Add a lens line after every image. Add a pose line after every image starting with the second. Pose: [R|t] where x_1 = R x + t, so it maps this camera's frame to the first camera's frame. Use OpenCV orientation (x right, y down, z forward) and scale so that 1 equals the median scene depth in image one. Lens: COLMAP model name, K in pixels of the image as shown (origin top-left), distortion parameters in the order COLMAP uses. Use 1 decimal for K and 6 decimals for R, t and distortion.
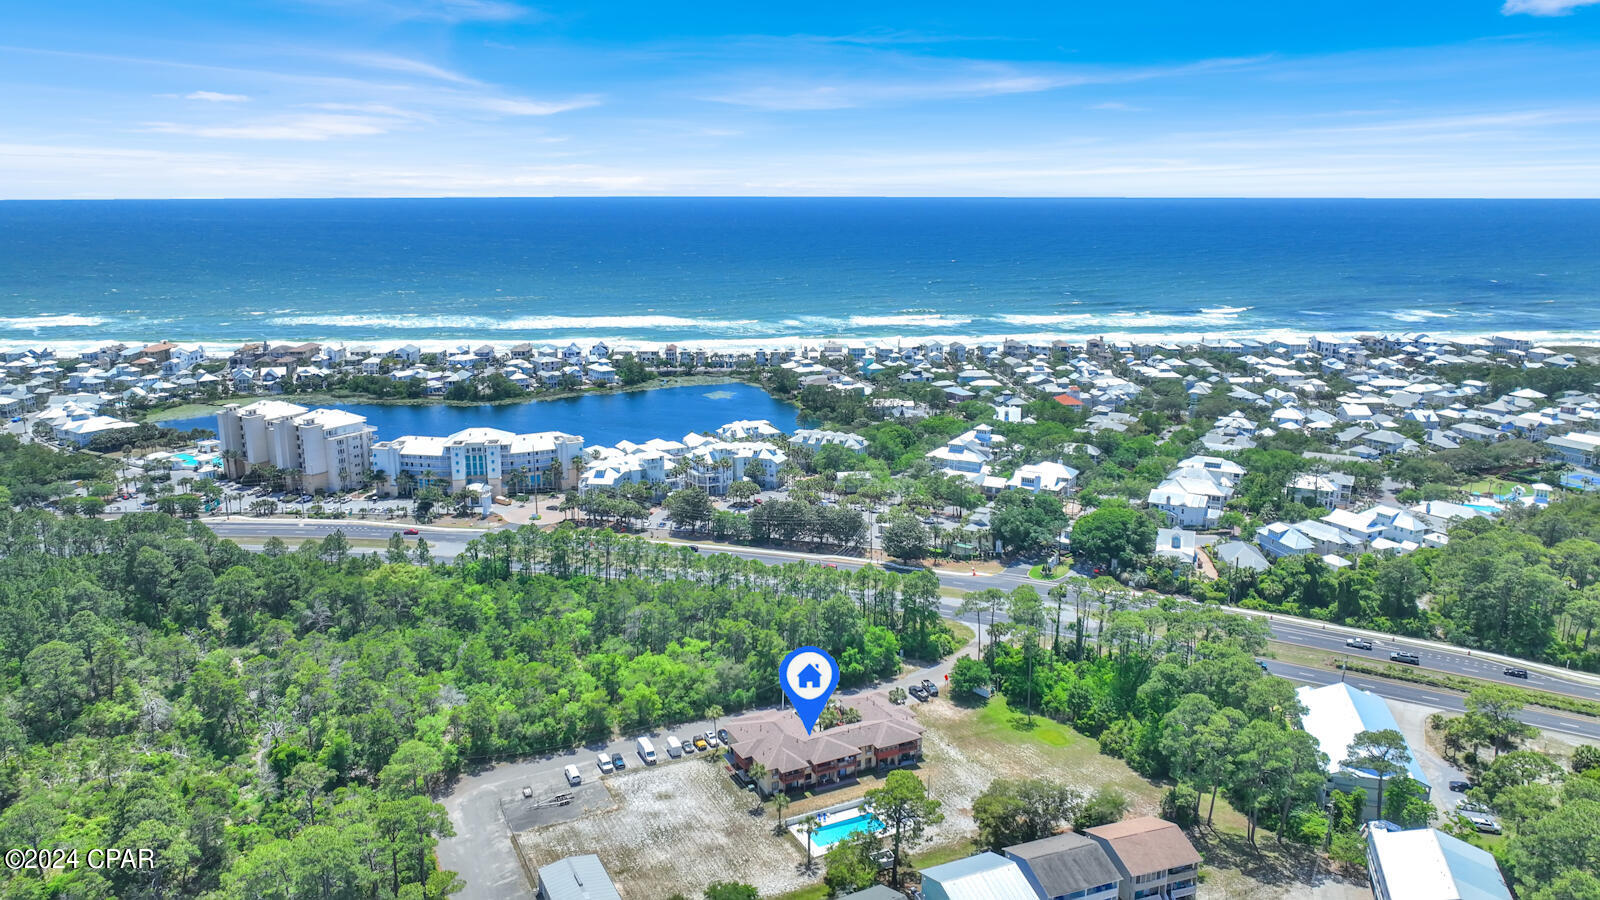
lens RADIAL K [[1132.9, 0, 792.2], [0, 1132.9, 456.6], [0, 0, 1]] dist [0.013805, -0.002297]
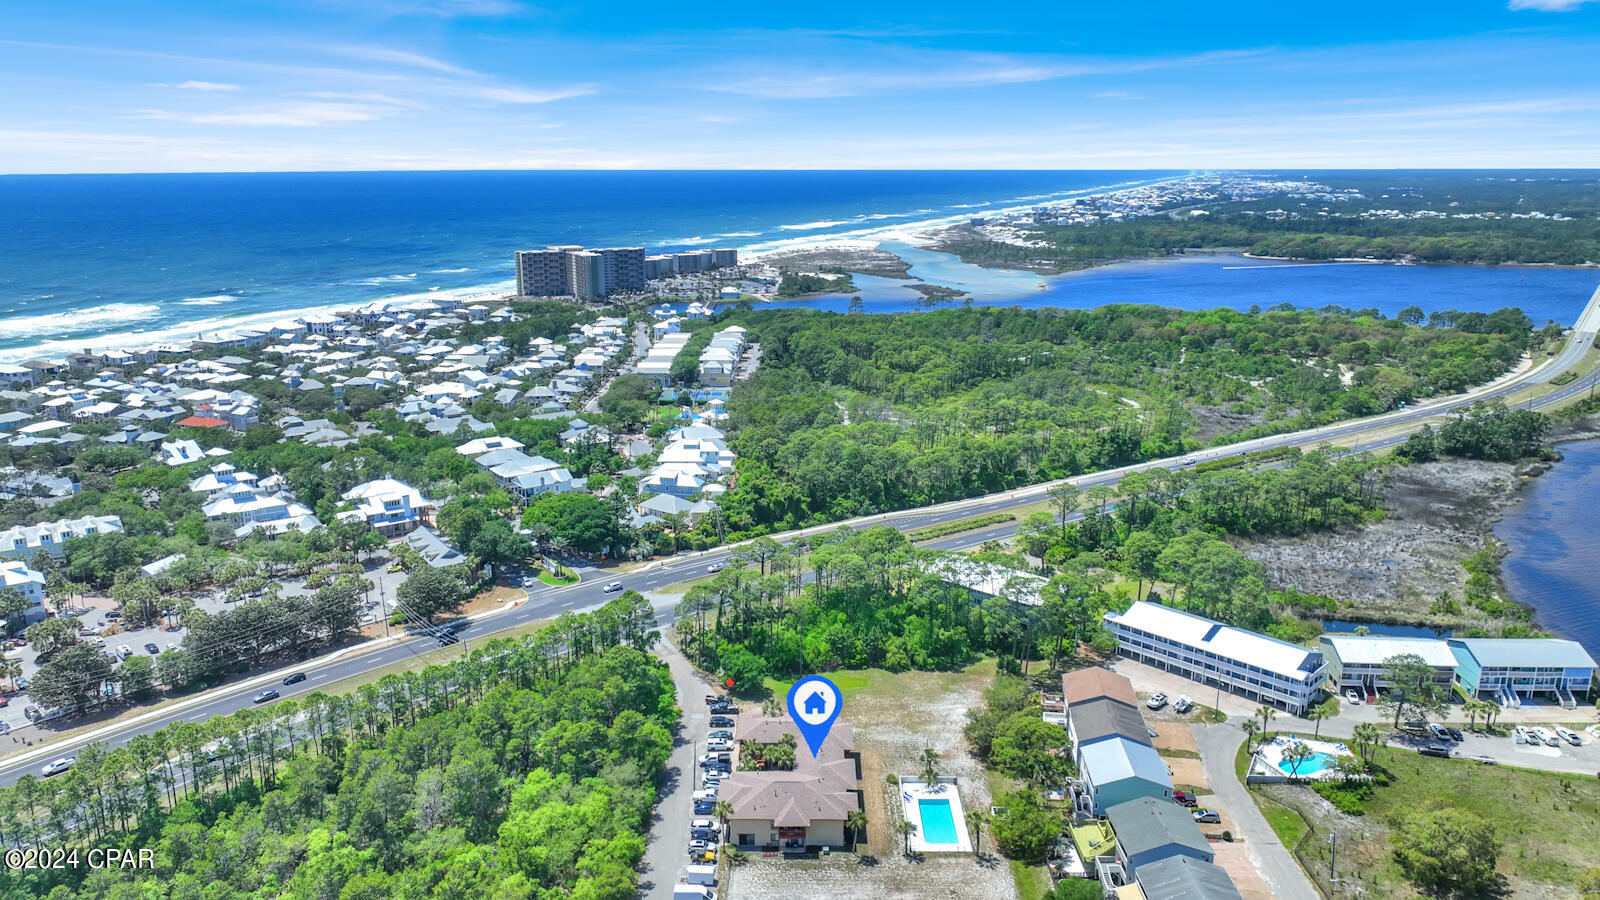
lens RADIAL K [[1132.9, 0, 800.7], [0, 1132.9, 447.3], [0, 0, 1]] dist [0.013805, -0.002297]
pose [[0.447795, -0.223234, 0.865821, -0.770747], [0.208226, 0.967744, 0.141820, -0.153103], [-0.869552, 0.116780, 0.479834, 0.560412]]
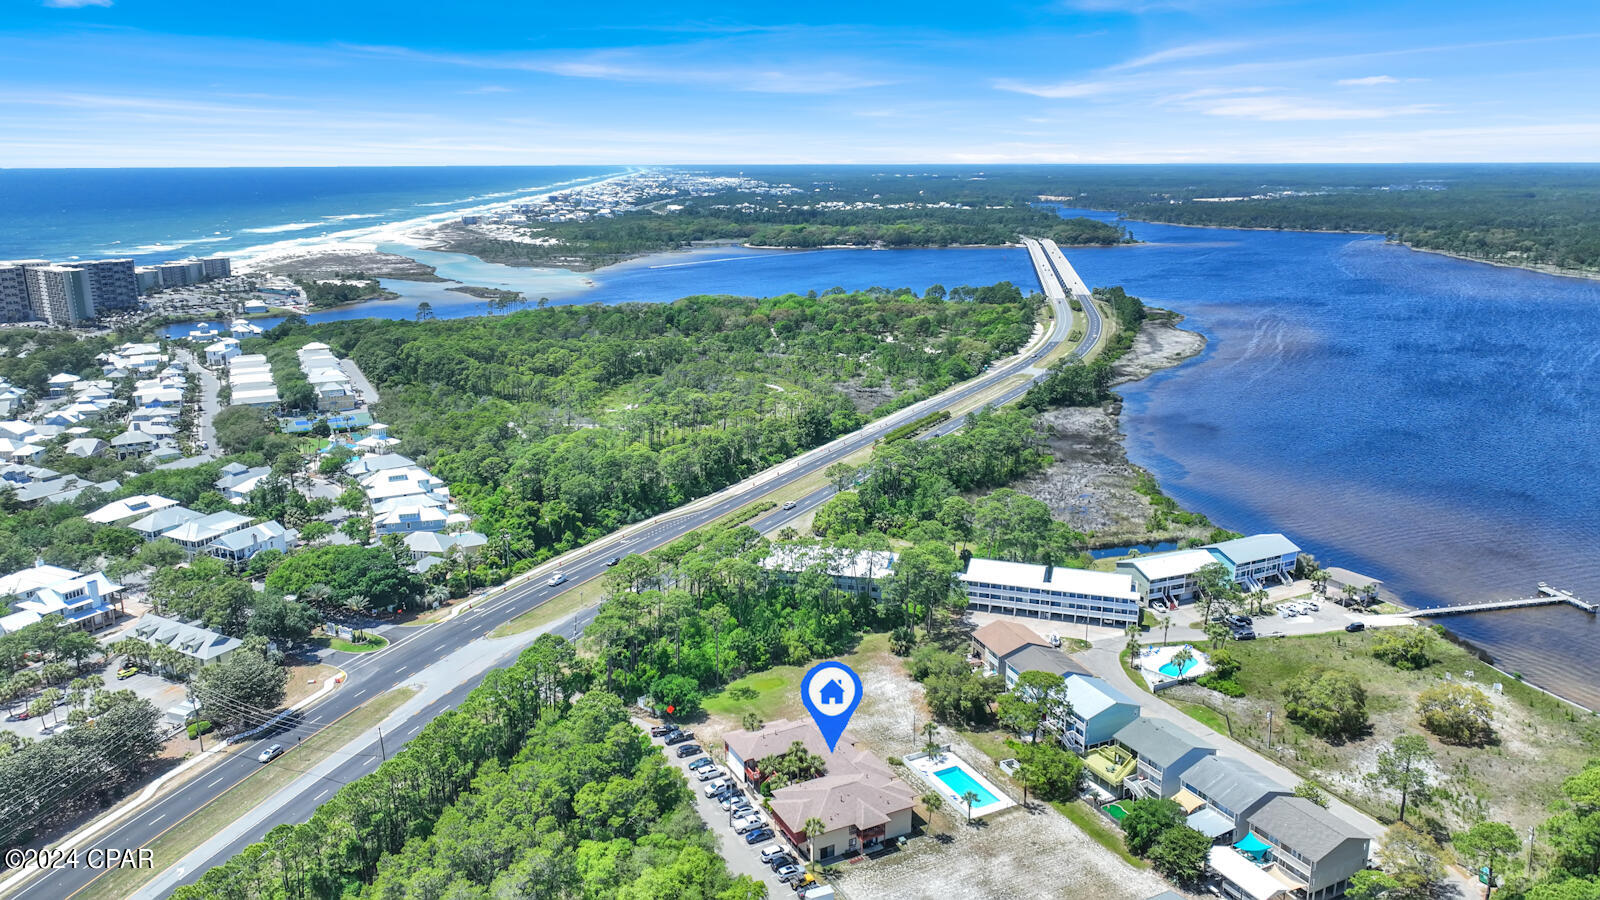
lens RADIAL K [[1132.9, 0, 797.5], [0, 1132.9, 446.4], [0, 0, 1]] dist [0.013805, -0.002297]
pose [[-0.021808, -0.250770, 0.967801, -0.855881], [0.228874, 0.941071, 0.249001, -0.257756], [-0.973212, 0.226935, 0.036871, 0.999454]]
